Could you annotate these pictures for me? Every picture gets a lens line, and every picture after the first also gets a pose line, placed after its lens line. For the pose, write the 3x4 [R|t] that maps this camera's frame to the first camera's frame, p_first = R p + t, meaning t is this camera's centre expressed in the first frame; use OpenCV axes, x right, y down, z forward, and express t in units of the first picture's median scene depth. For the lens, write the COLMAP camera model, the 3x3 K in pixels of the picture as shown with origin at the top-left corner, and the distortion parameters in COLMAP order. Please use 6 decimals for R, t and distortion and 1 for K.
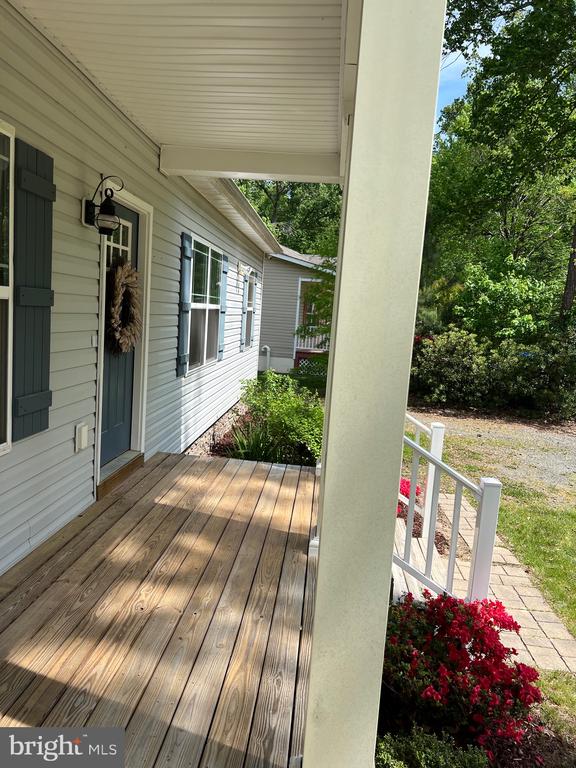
lens RADIAL K [[581.8, 0, 284.0], [0, 581.8, 386.3], [0, 0, 1]] dist [0.110035, -0.160672]
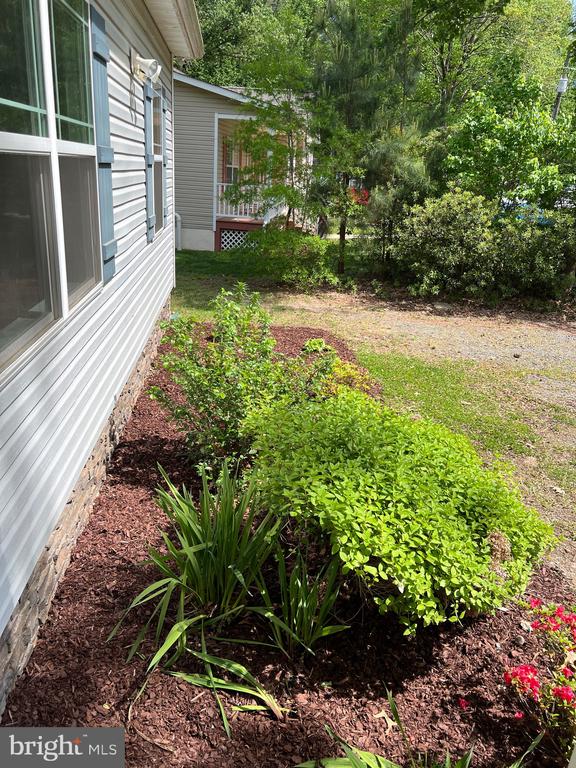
lens RADIAL K [[578.0, 0, 288.0], [0, 578.0, 384.0], [0, 0, 1]] dist [0.108288, -0.178619]
pose [[0.985499, -0.065247, 0.156637, -0.040636], [0.027403, 0.972197, 0.232556, -0.054333], [-0.167455, -0.224891, 0.959887, 0.428451]]
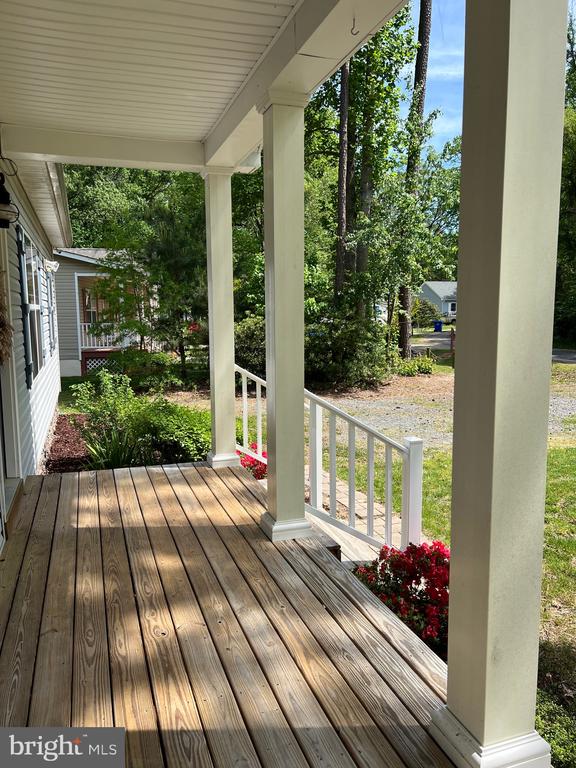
lens RADIAL K [[578.0, 0, 288.0], [0, 578.0, 384.0], [0, 0, 1]] dist [0.108288, -0.178619]
pose [[0.912562, -0.123858, 0.389730, -0.097811], [0.119745, 0.992190, 0.034937, -0.004314], [-0.391013, 0.014786, 0.920266, 0.021621]]
